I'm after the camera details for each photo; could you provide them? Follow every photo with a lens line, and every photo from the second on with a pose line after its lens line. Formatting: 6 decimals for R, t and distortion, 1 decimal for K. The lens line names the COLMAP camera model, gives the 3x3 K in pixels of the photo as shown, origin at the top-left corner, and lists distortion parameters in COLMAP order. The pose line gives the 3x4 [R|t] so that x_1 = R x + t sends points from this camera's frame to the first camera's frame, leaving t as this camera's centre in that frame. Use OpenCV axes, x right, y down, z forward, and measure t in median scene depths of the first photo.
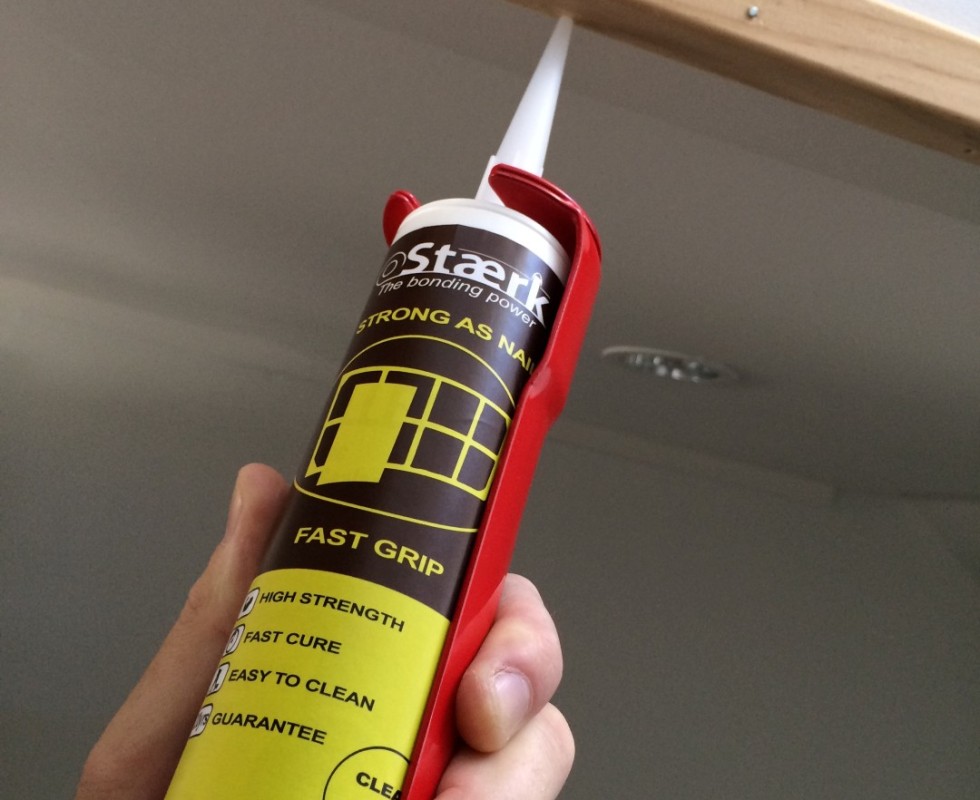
lens RADIAL K [[1099.5, 0, 492.5], [0, 1099.5, 406.4], [0, 0, 1]] dist [0.057462, 0.000000]
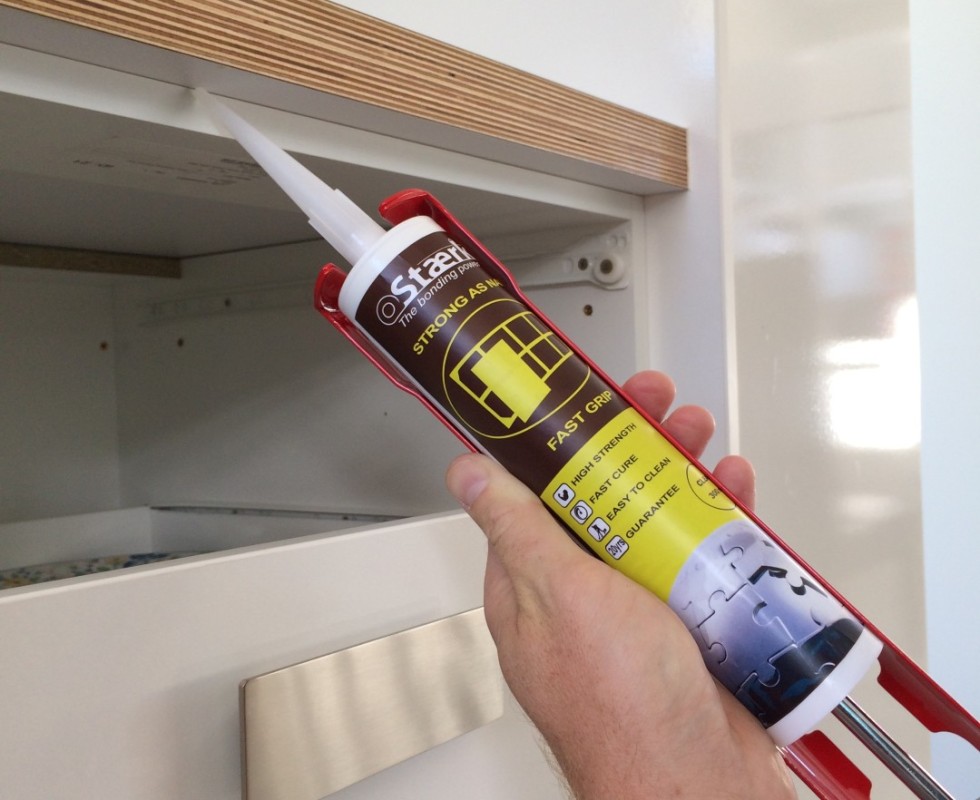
lens RADIAL K [[1099.5, 0, 490.9], [0, 1099.5, 404.1], [0, 0, 1]] dist [0.057462, 0.000000]
pose [[0.515315, -0.763645, 0.388969, -0.740004], [0.666697, 0.642399, 0.377939, -0.547848], [-0.538485, 0.064567, 0.840158, -0.293956]]
